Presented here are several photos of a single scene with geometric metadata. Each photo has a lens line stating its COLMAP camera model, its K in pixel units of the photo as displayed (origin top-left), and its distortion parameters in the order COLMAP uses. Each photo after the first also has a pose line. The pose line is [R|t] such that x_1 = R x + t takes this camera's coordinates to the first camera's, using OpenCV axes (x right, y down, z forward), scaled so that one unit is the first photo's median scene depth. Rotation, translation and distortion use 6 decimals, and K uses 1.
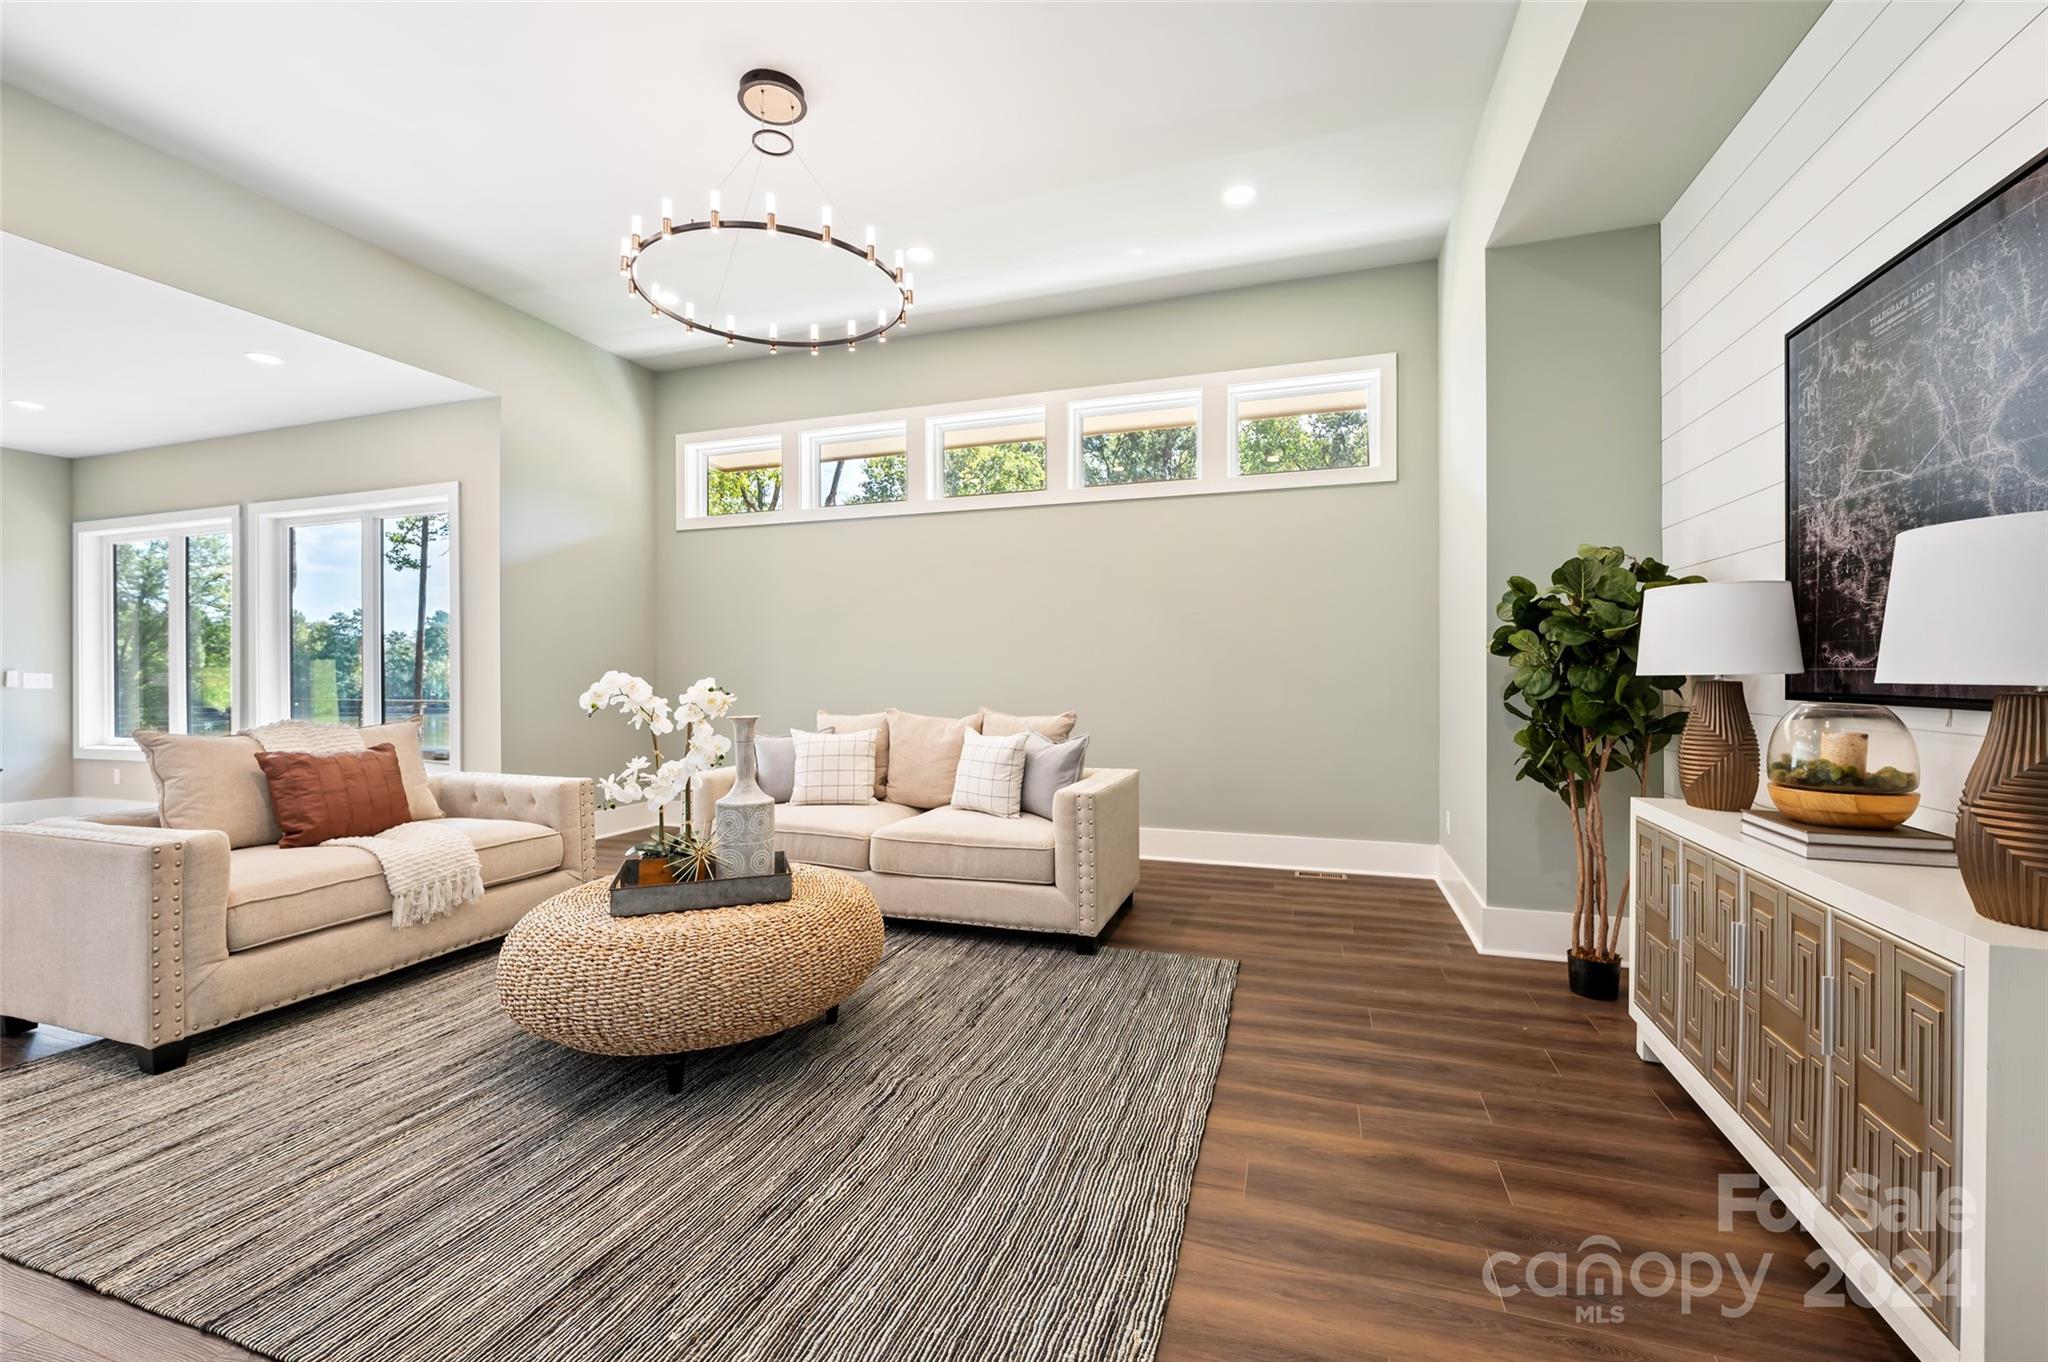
lens RADIAL K [[833.5, 0, 1026.5], [0, 833.5, 678.4], [0, 0, 1]] dist [-0.000262, -0.000184]
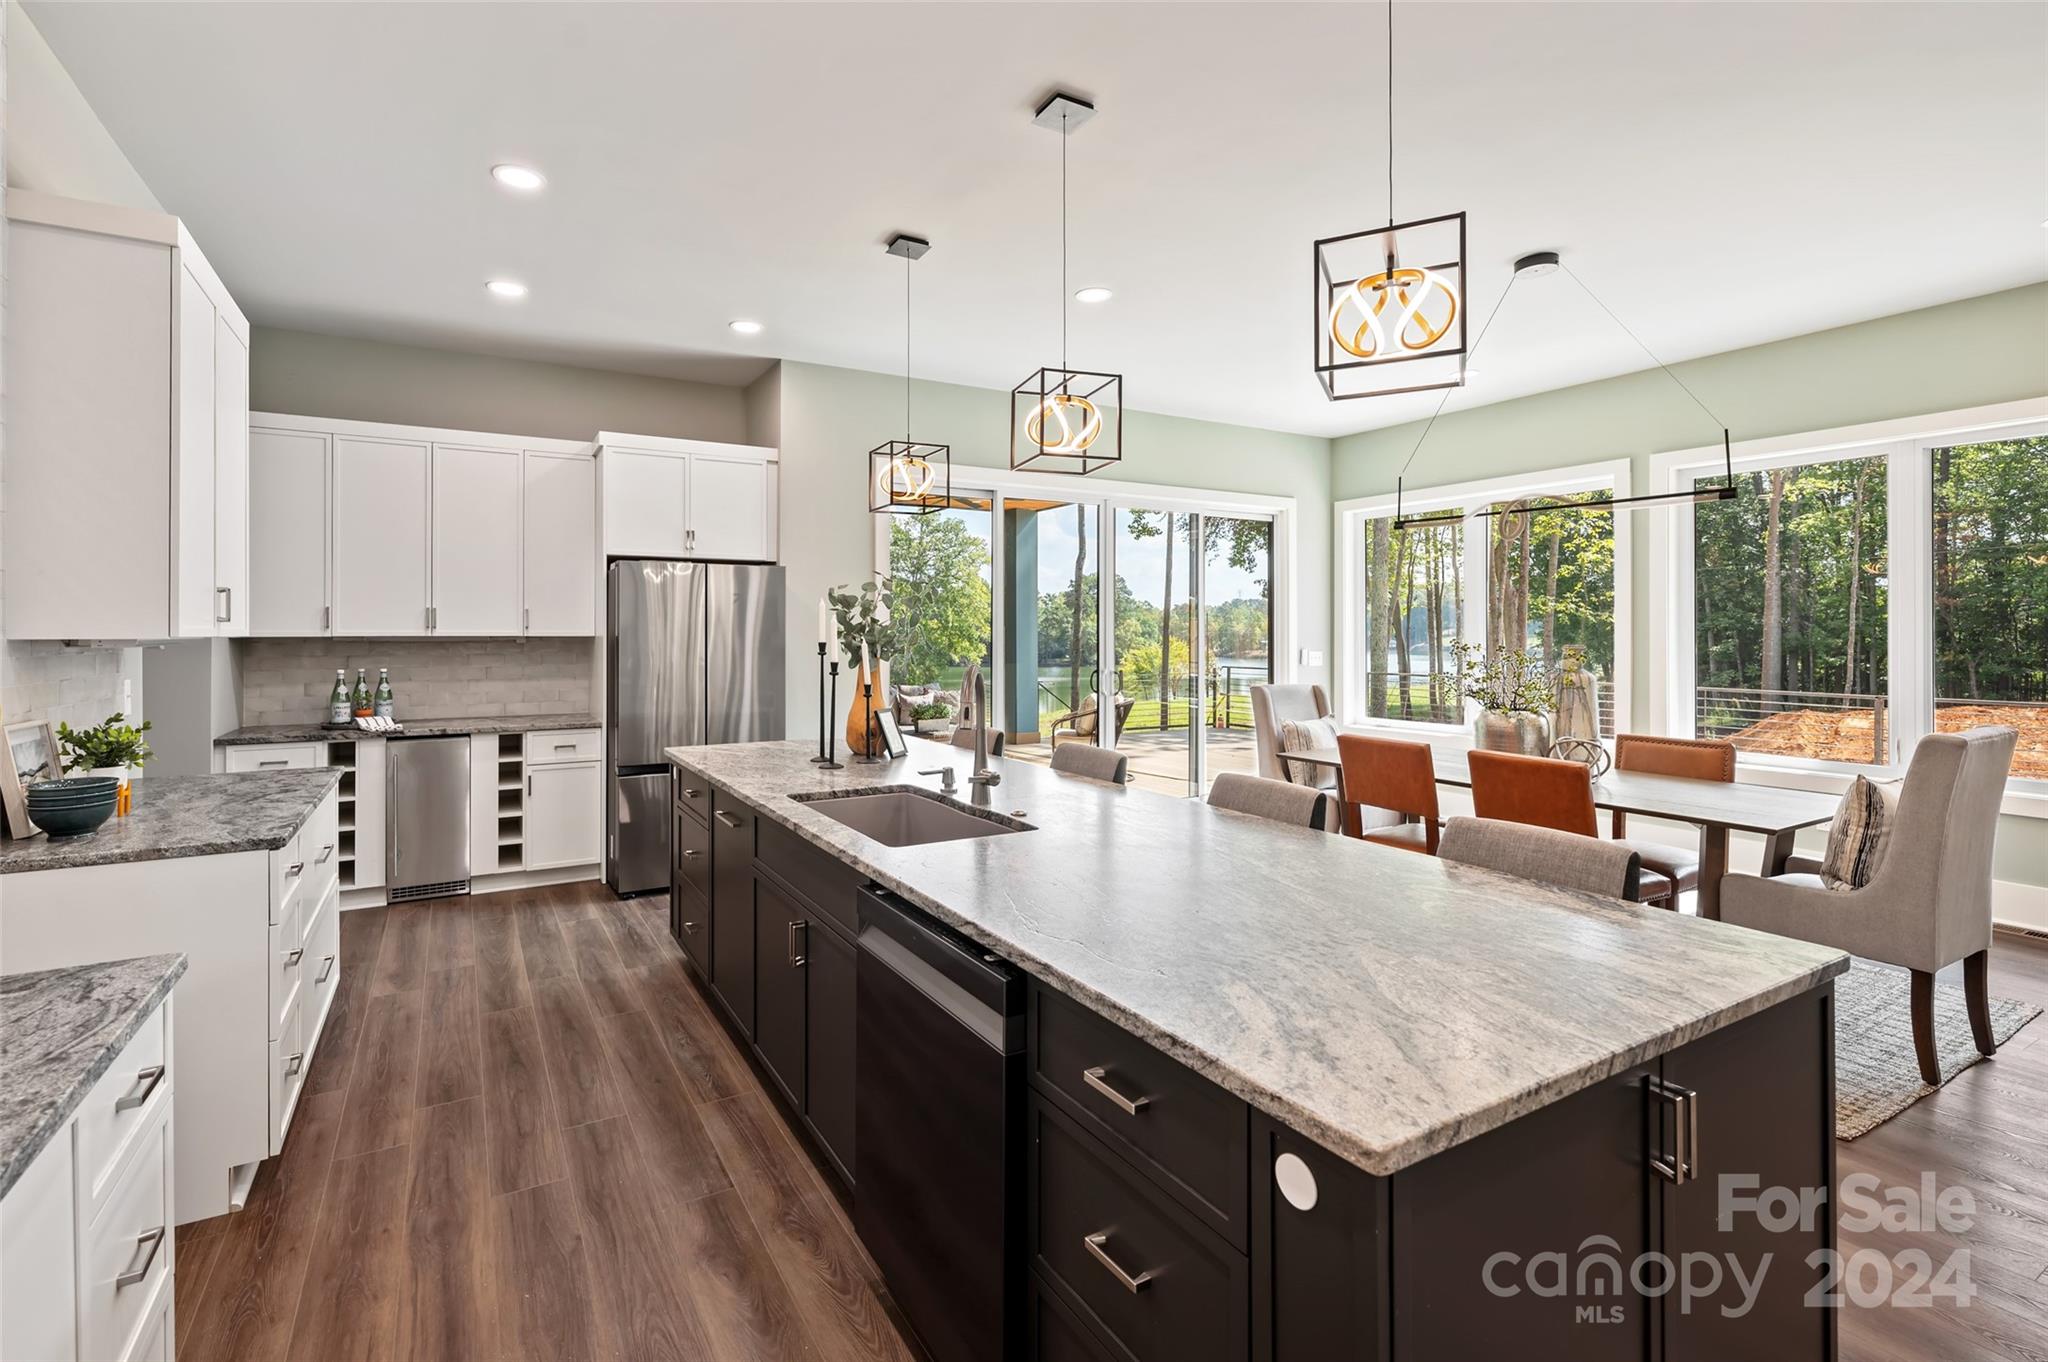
lens RADIAL K [[901.4, 0, 935.8], [0, 901.4, 628.8], [0, 0, 1]] dist [0.000751, -0.000113]
pose [[0.728079, 0.000162, -0.685493, -1.986630], [-0.005684, 0.999967, -0.005801, -0.063691], [0.685470, 0.008120, 0.728056, -0.322201]]
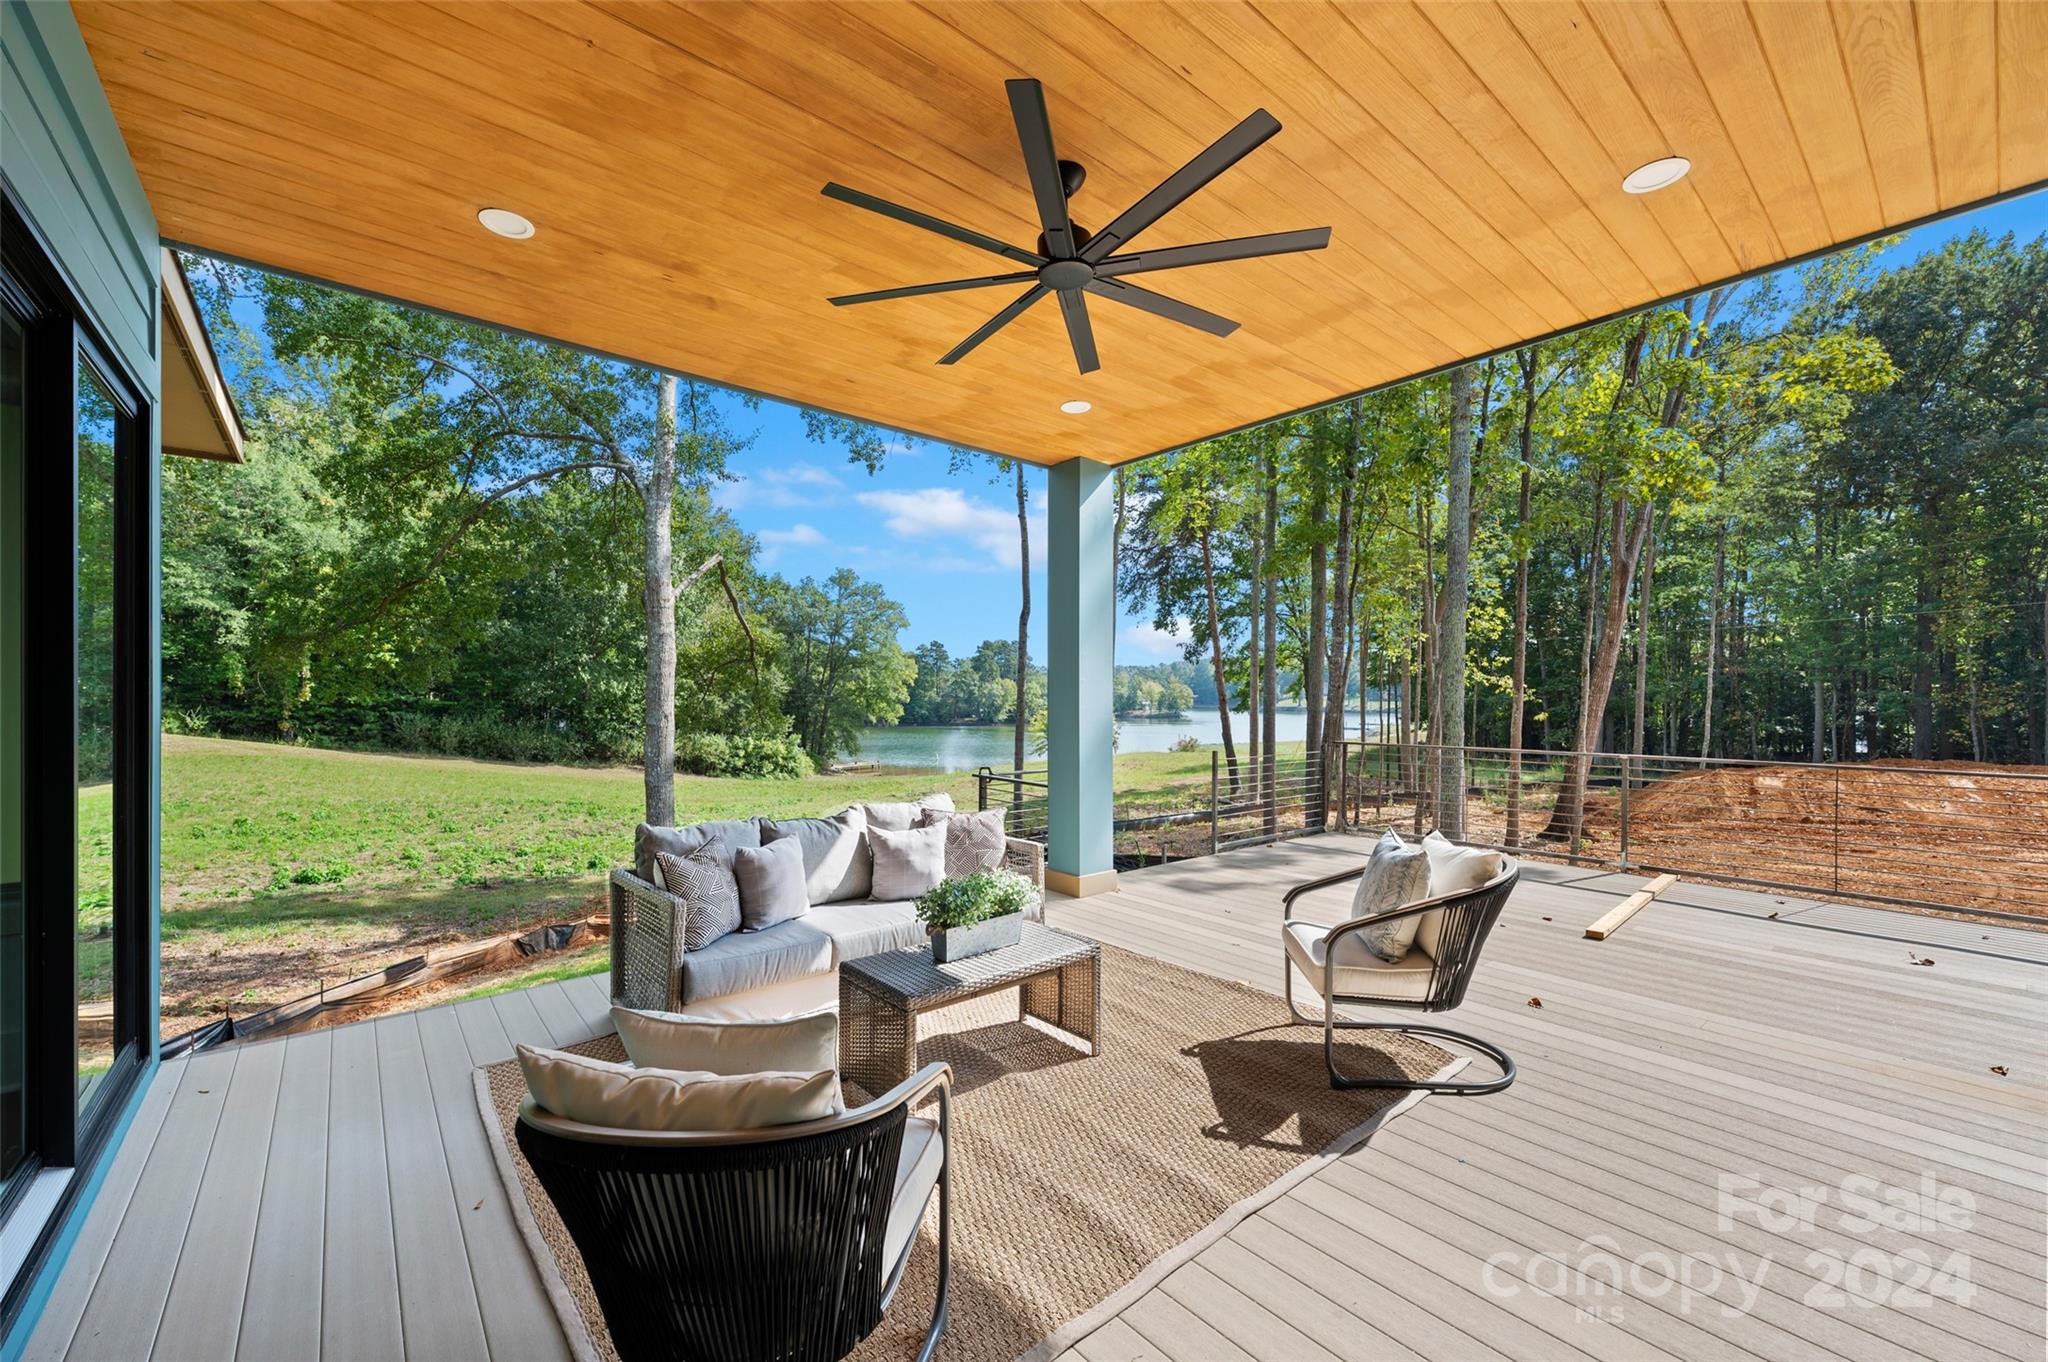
lens RADIAL K [[817.6, 0, 1017.6], [0, 817.6, 697.7], [0, 0, 1]] dist [0.000694, 0.000224]
pose [[0.851224, 0.007285, -0.524752, -3.752132], [-0.007966, 0.999968, 0.000959, -0.048589], [0.524742, 0.003364, 0.851255, 1.257630]]
